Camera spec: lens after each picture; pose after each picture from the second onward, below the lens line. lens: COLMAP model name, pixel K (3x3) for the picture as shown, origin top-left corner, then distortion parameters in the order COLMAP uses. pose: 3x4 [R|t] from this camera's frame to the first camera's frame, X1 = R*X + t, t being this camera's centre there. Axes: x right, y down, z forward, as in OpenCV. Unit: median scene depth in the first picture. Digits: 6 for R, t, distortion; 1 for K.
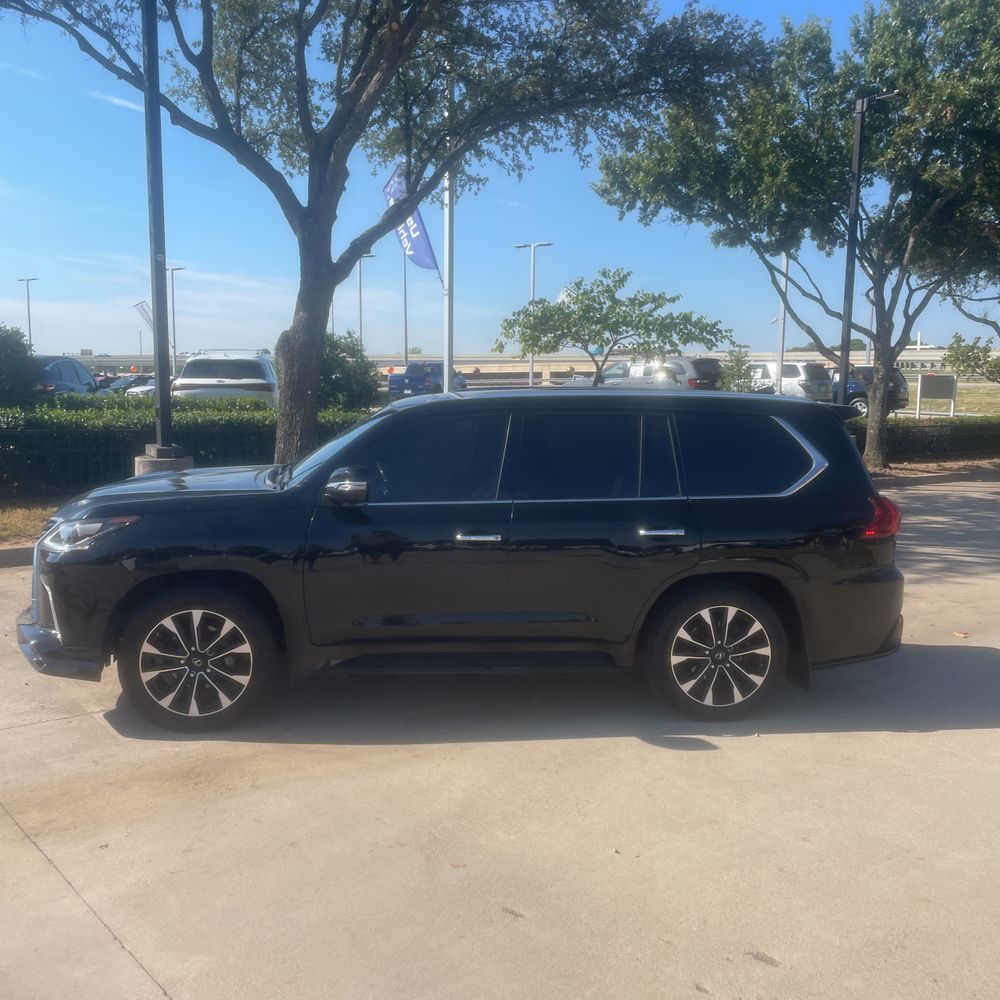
lens RADIAL K [[1009.2, 0, 503.2], [0, 1009.2, 493.4], [0, 0, 1]] dist [0.084336, -0.121140]
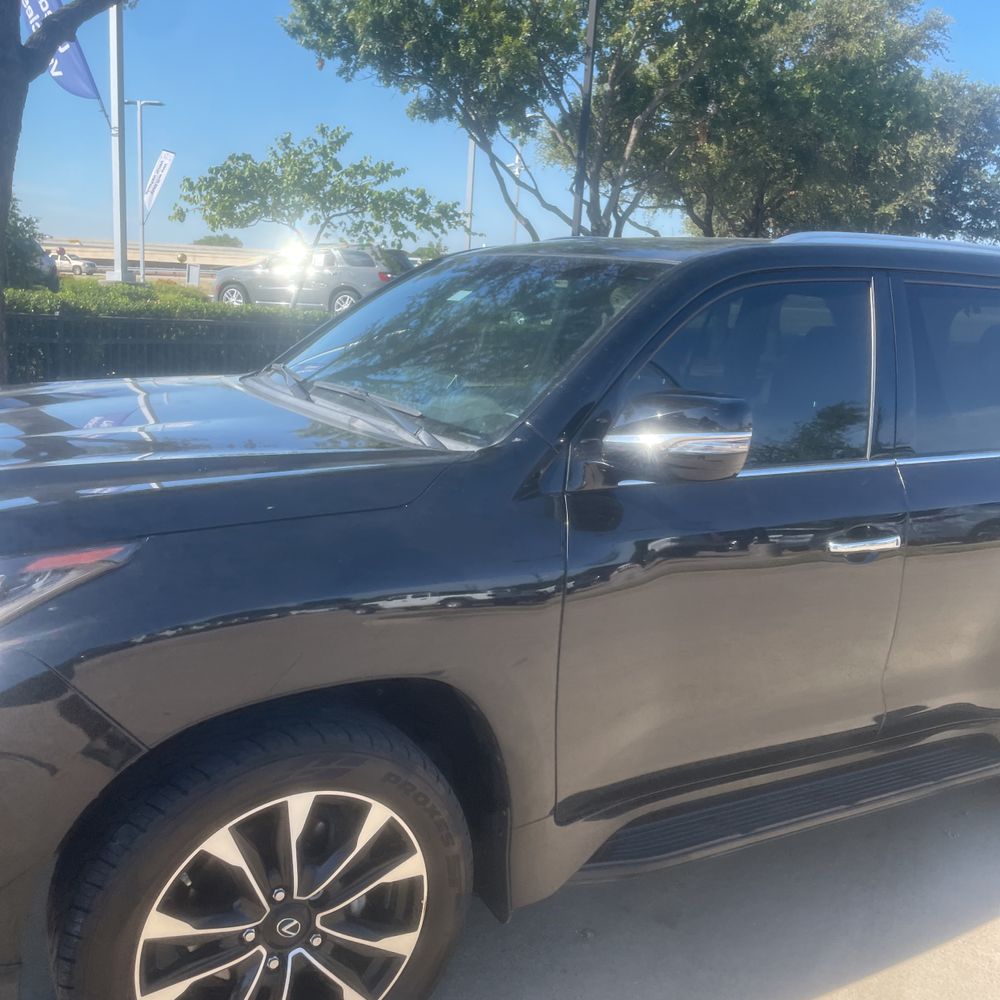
lens RADIAL K [[1009.2, 0, 503.2], [0, 1009.2, 493.4], [0, 0, 1]] dist [0.084336, -0.121140]
pose [[0.918101, -0.036149, 0.394694, -0.342380], [-0.001630, 0.995479, 0.094964, -0.021302], [-0.396342, -0.087830, 0.913892, 0.603839]]
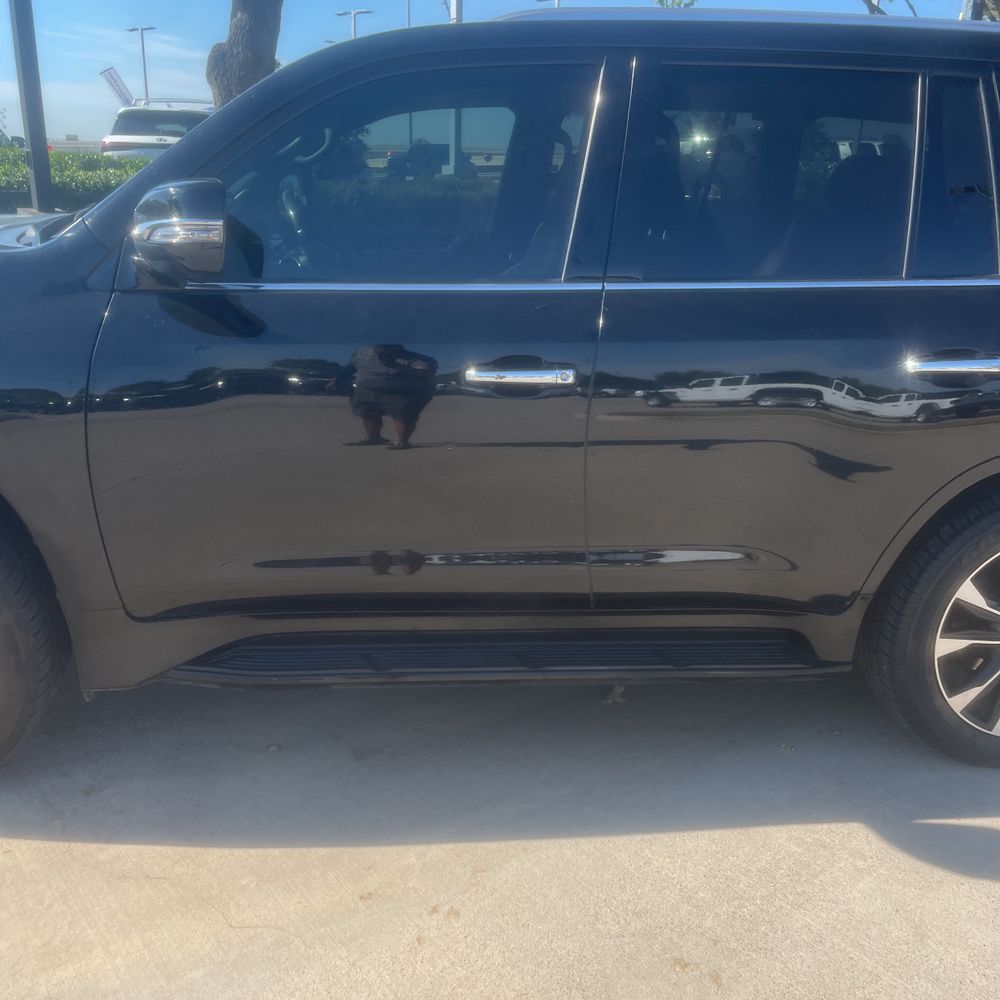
lens RADIAL K [[998.9, 0, 500.0], [0, 998.9, 500.0], [0, 0, 1]] dist [0.046801, -0.003465]
pose [[0.999830, 0.016605, -0.008022, -0.027248], [-0.014715, 0.980575, 0.195590, 0.013790], [0.011114, -0.195439, 0.980653, 0.564269]]
